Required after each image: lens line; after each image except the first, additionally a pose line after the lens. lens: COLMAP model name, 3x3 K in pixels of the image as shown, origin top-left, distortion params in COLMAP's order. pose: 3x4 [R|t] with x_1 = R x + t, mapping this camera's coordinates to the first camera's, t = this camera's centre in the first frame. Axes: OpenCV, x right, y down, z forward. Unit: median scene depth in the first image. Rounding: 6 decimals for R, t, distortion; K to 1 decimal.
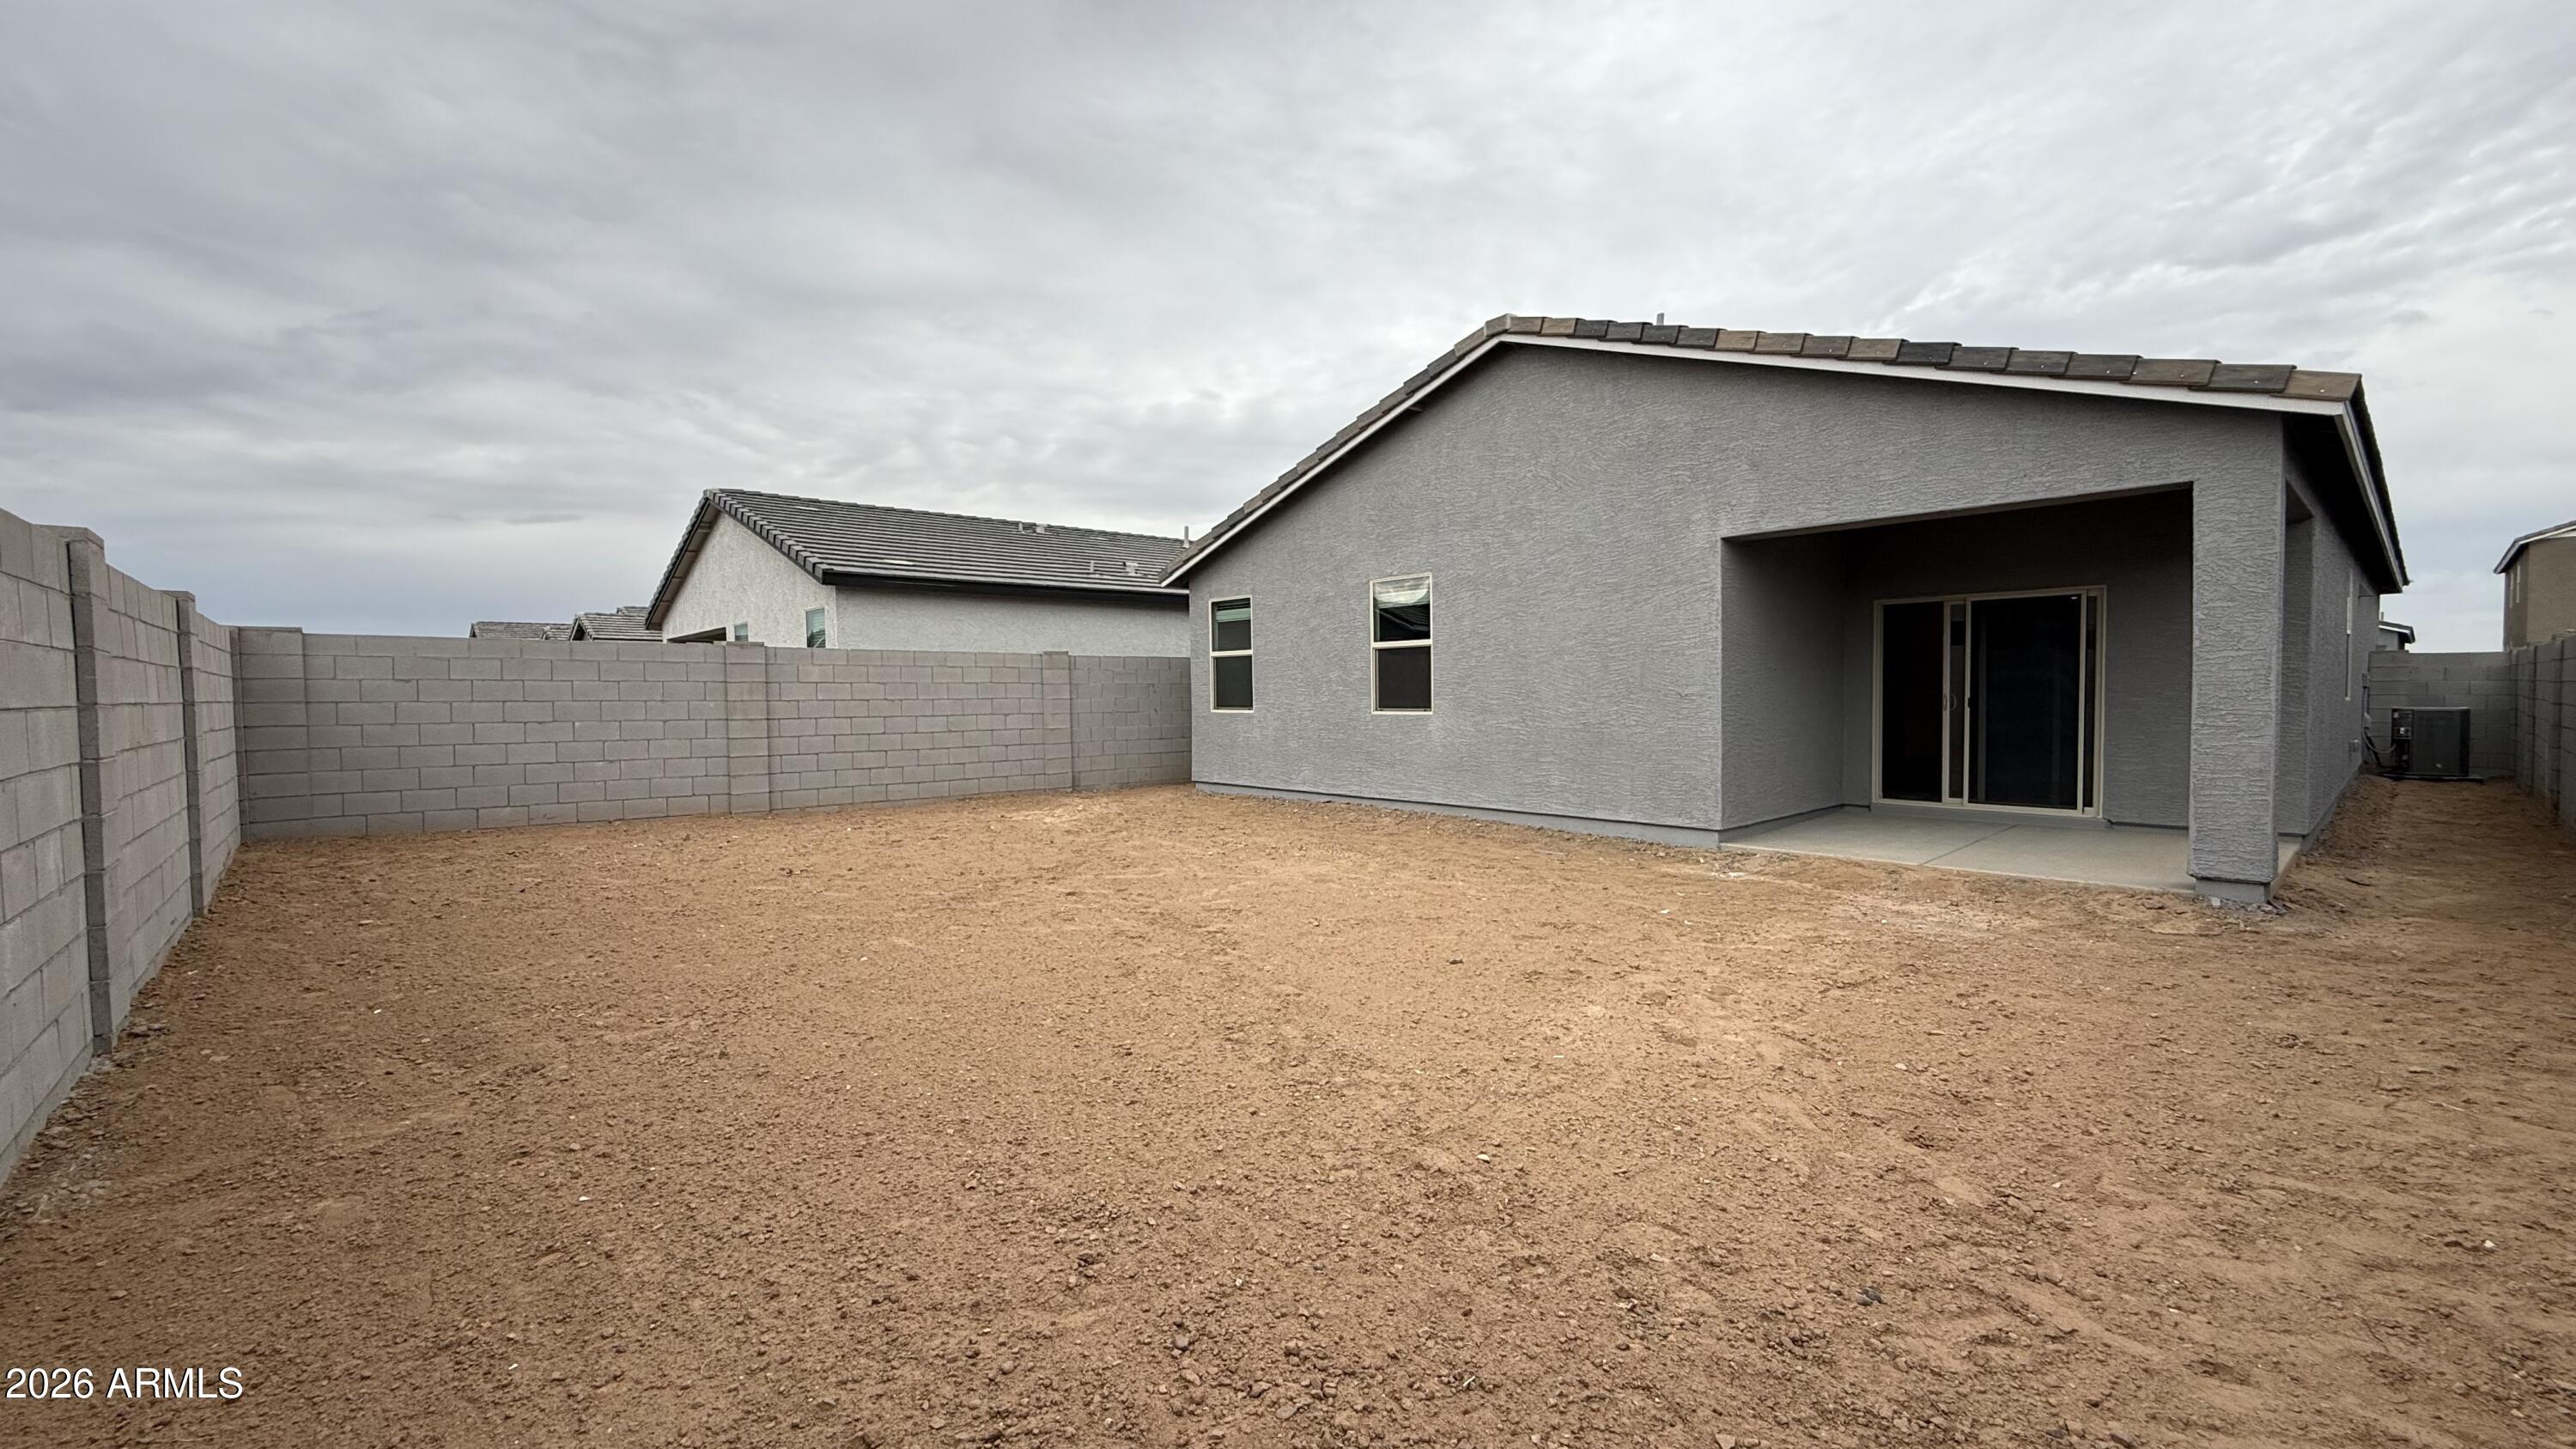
lens RADIAL K [[1035.6, 0, 1283.5], [0, 1035.6, 729.9], [0, 0, 1]] dist [0.001835, 0.000084]
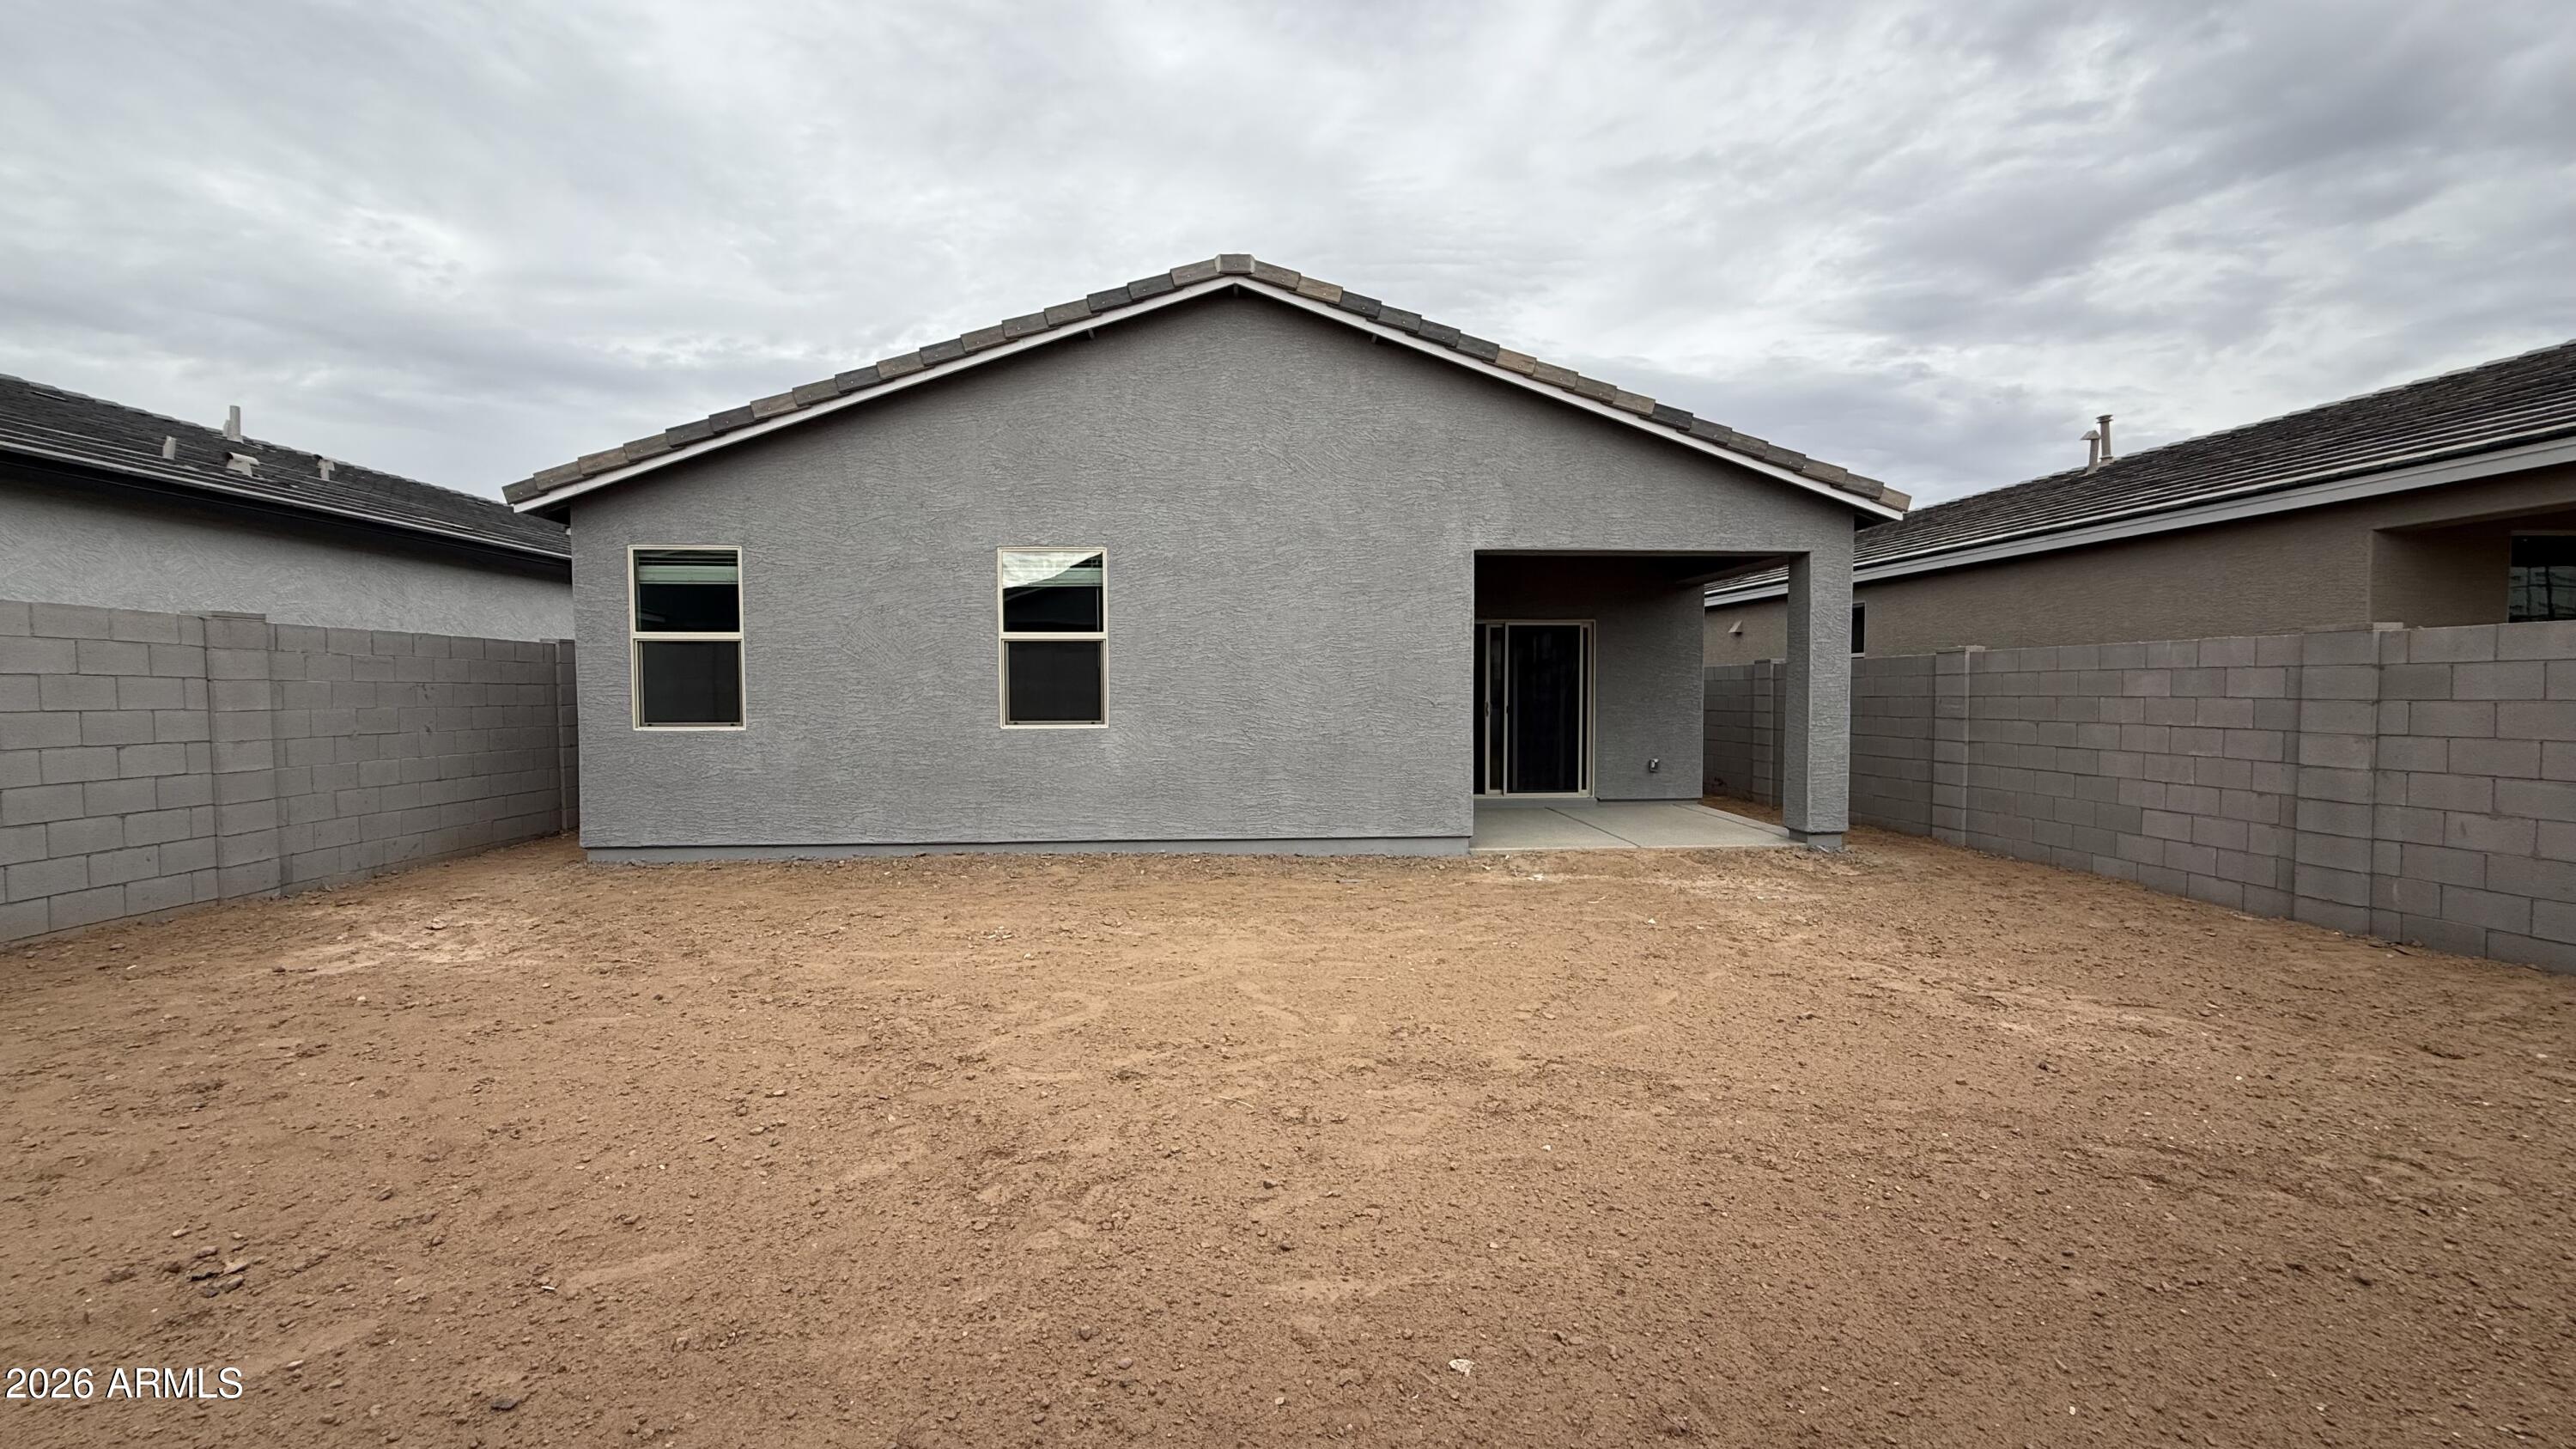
lens RADIAL K [[1035.6, 0, 1283.5], [0, 1035.6, 729.9], [0, 0, 1]] dist [0.001835, 0.000084]
pose [[0.617906, -0.021679, 0.785953, -0.411172], [0.024911, 0.999658, 0.007989, -0.017209], [-0.785857, 0.014643, 0.618234, 0.427463]]
